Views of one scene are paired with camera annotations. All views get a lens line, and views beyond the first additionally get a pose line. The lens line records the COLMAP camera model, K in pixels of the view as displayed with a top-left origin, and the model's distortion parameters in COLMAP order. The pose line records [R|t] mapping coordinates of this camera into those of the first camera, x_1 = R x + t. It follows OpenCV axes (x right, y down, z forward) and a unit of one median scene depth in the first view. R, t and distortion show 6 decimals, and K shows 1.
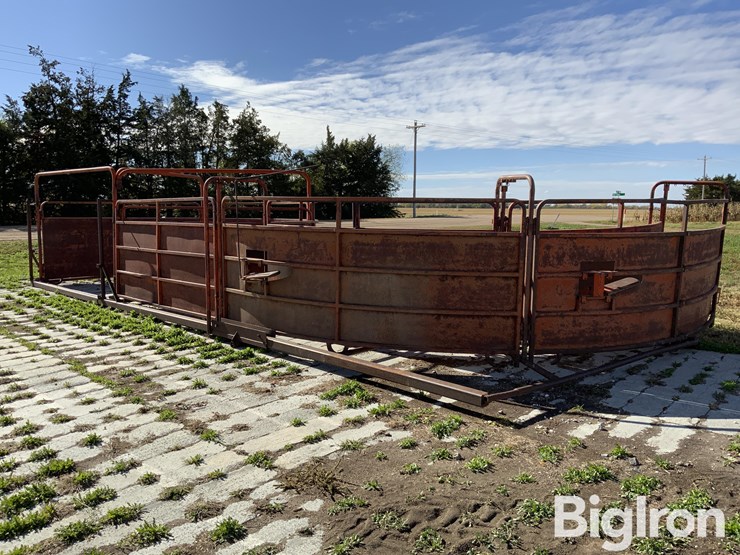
lens RADIAL K [[609.7, 0, 374.6], [0, 609.7, 279.8], [0, 0, 1]] dist [0.066066, -0.119494]
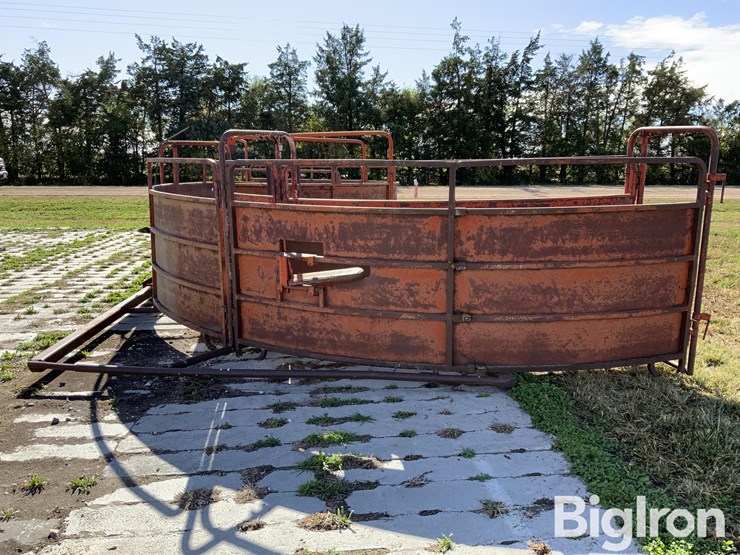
lens RADIAL K [[609.7, 0, 368.9], [0, 609.7, 280.7], [0, 0, 1]] dist [0.066066, -0.119494]
pose [[0.745605, 0.123386, -0.654865, 0.124501], [-0.083276, 0.992258, 0.092141, -0.007803], [0.661164, -0.014167, 0.750108, 0.063335]]
